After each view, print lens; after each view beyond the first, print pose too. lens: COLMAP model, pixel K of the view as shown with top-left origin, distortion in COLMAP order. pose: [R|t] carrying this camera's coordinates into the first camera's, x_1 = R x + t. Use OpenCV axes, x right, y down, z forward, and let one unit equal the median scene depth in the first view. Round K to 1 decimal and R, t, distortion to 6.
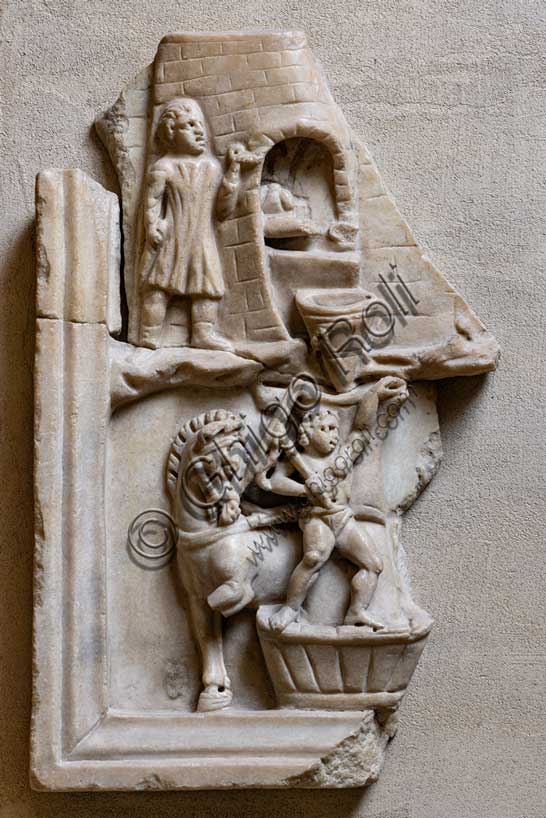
lens RADIAL K [[2352.4, 0, 271.3], [0, 2352.4, 412.0], [0, 0, 1]] dist [0.048679, 0.000000]
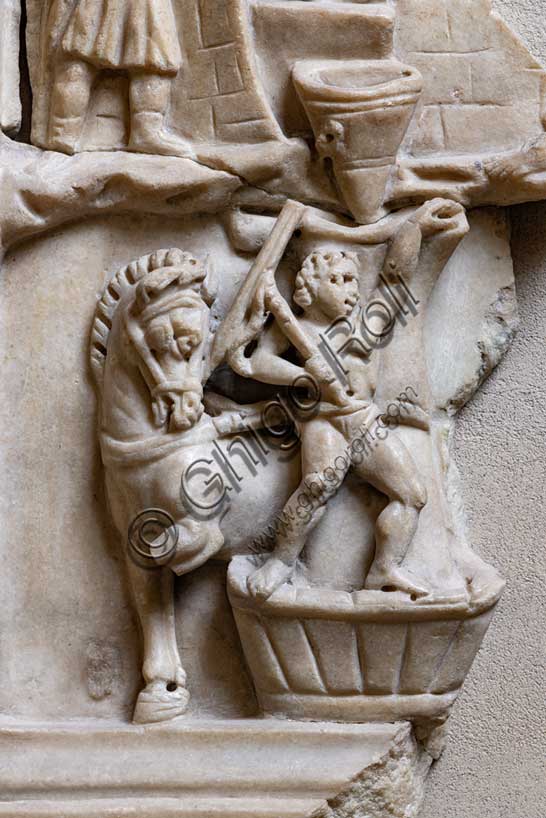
lens RADIAL K [[2352.4, 0, 273.4], [0, 2352.4, 415.2], [0, 0, 1]] dist [0.048679, 0.000000]
pose [[0.999978, 0.006522, 0.000735, 0.005301], [-0.006553, 0.998239, 0.058955, 0.006177], [-0.000349, -0.058959, 0.998260, 0.361128]]
